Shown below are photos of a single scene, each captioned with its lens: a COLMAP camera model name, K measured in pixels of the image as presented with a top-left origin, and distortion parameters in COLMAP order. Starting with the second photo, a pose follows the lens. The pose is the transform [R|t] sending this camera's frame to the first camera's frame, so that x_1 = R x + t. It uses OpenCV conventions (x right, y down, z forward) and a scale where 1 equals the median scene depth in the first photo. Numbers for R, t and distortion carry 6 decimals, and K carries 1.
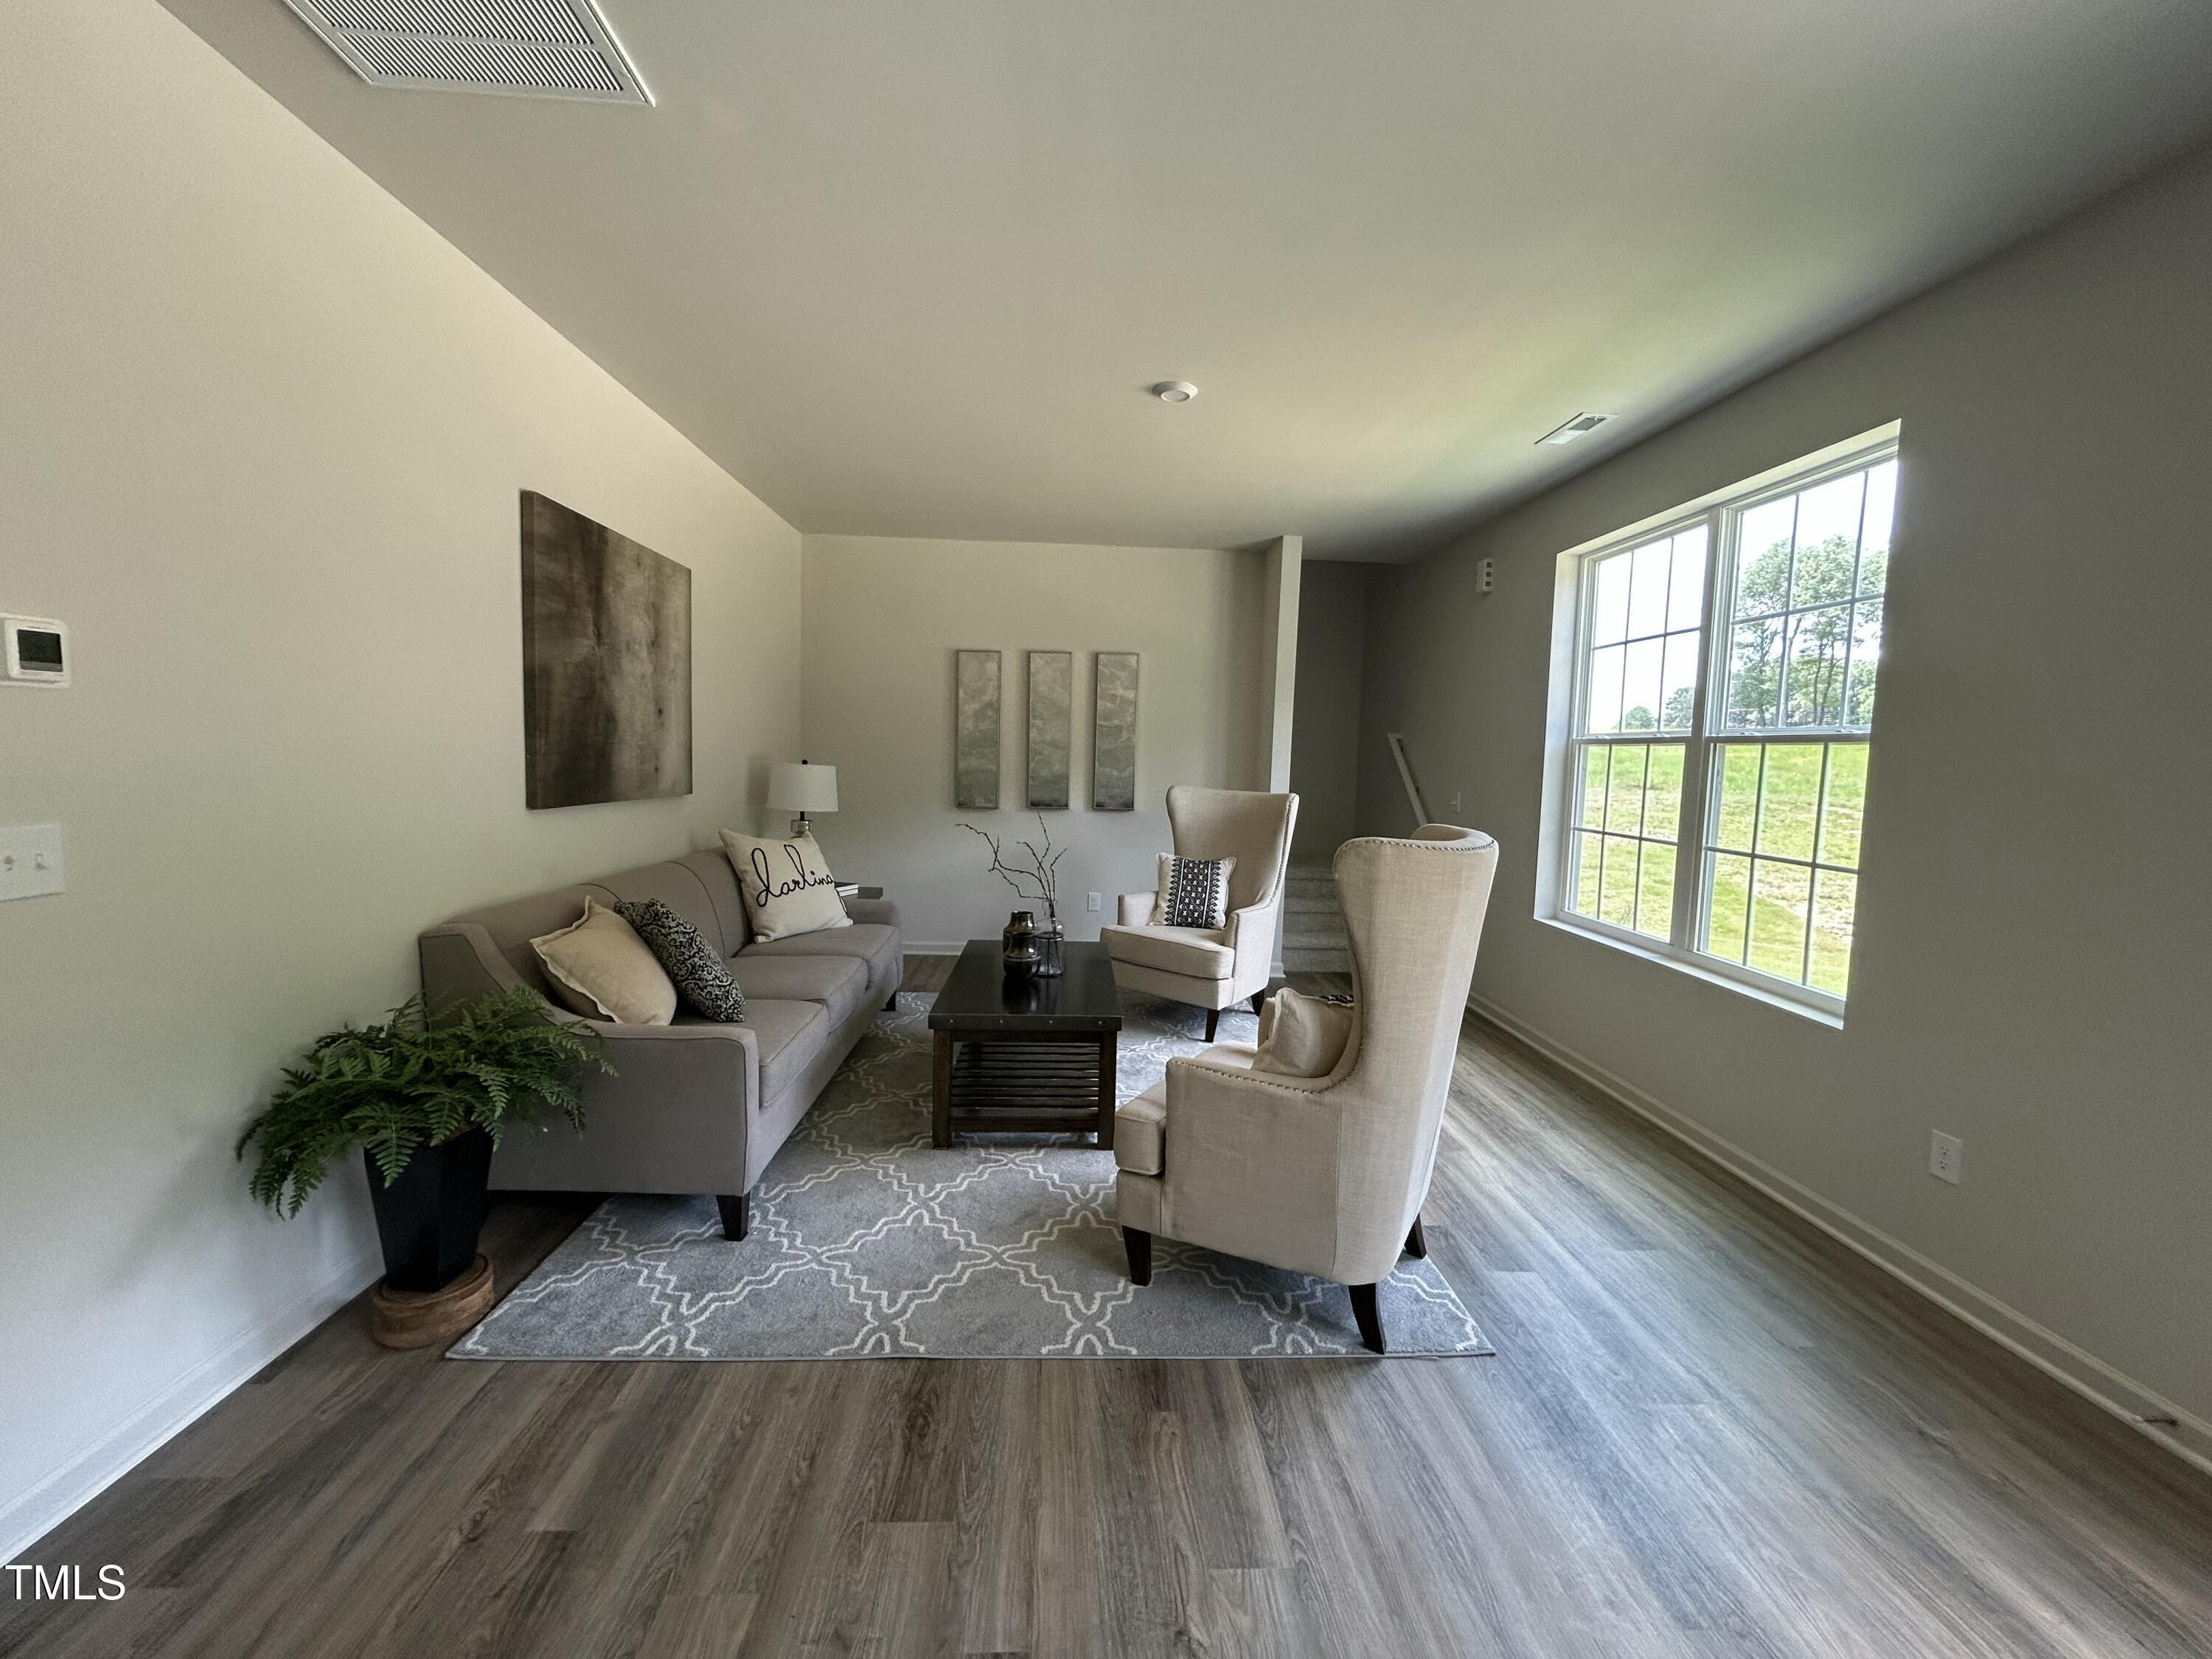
lens RADIAL K [[899.2, 0, 1105.4], [0, 899.2, 833.5], [0, 0, 1]] dist [-0.002880, 0.001174]
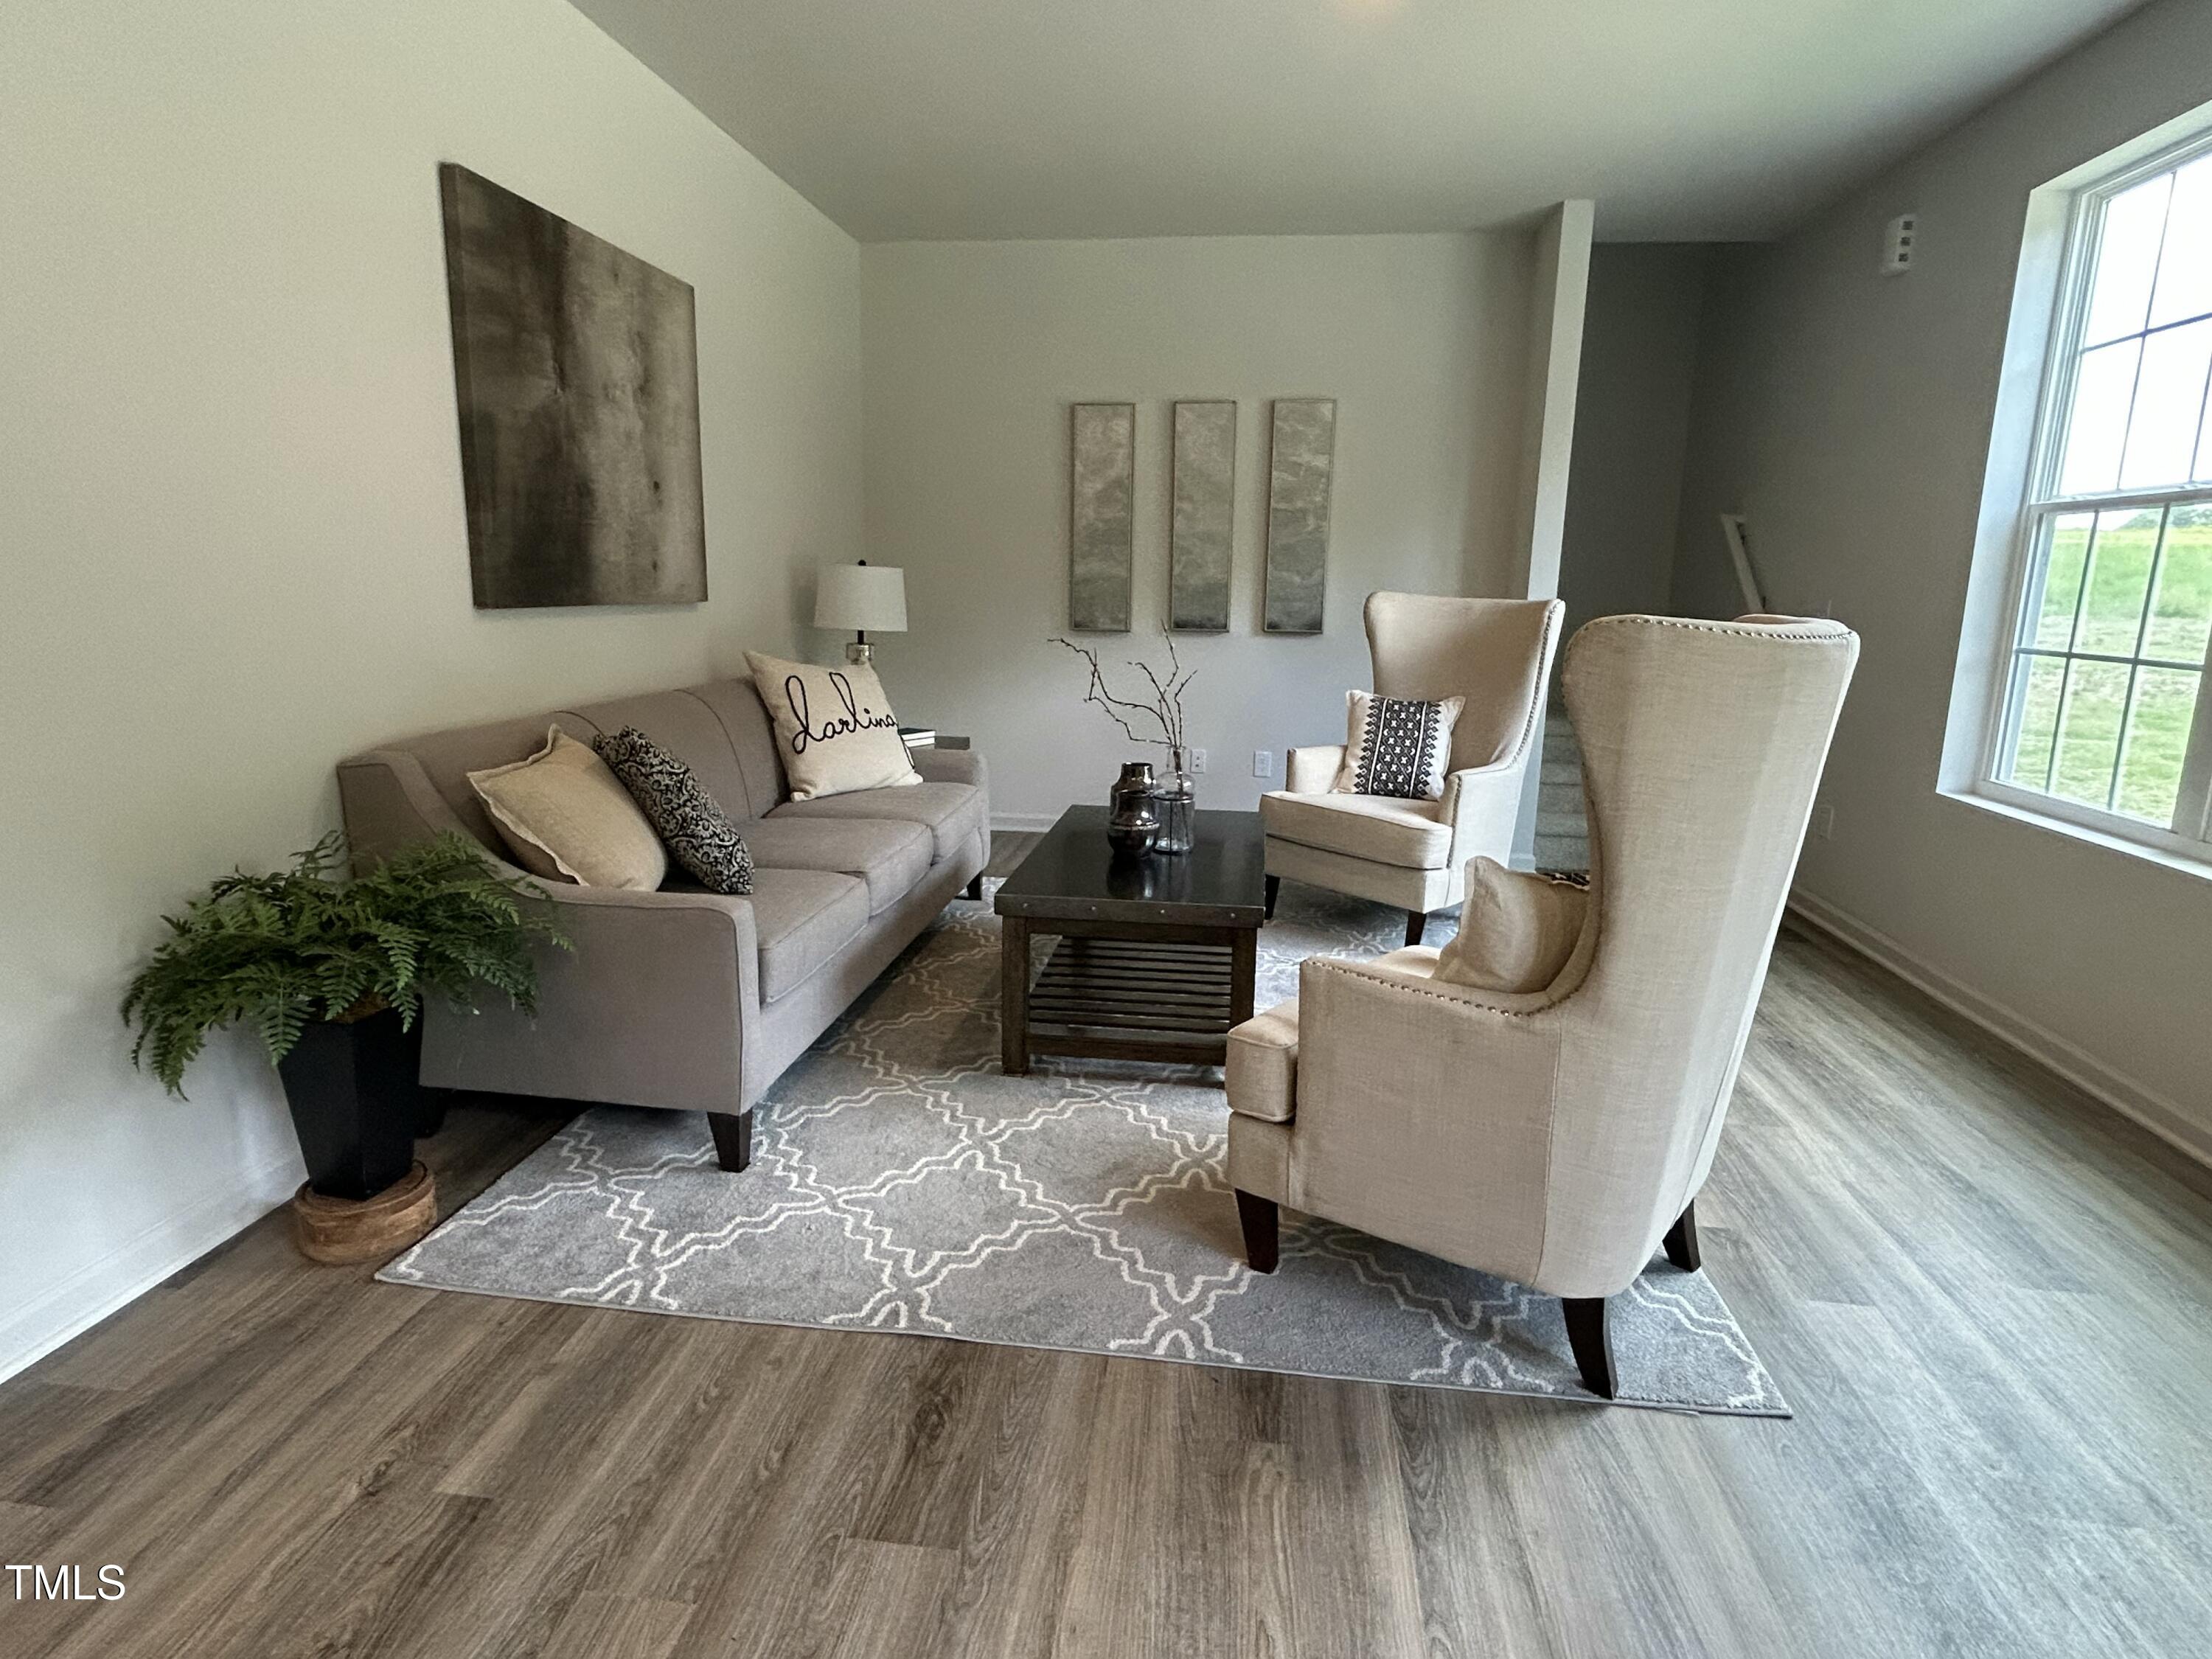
lens RADIAL K [[1209.9, 0, 1098.8], [0, 1209.9, 833.8], [0, 0, 1]] dist [-0.007473, 0.004287]
pose [[0.984357, 0.024771, -0.174434, 0.071620], [-0.004190, 0.993078, 0.117384, 0.048823], [0.176135, -0.114817, 0.977647, 0.087444]]
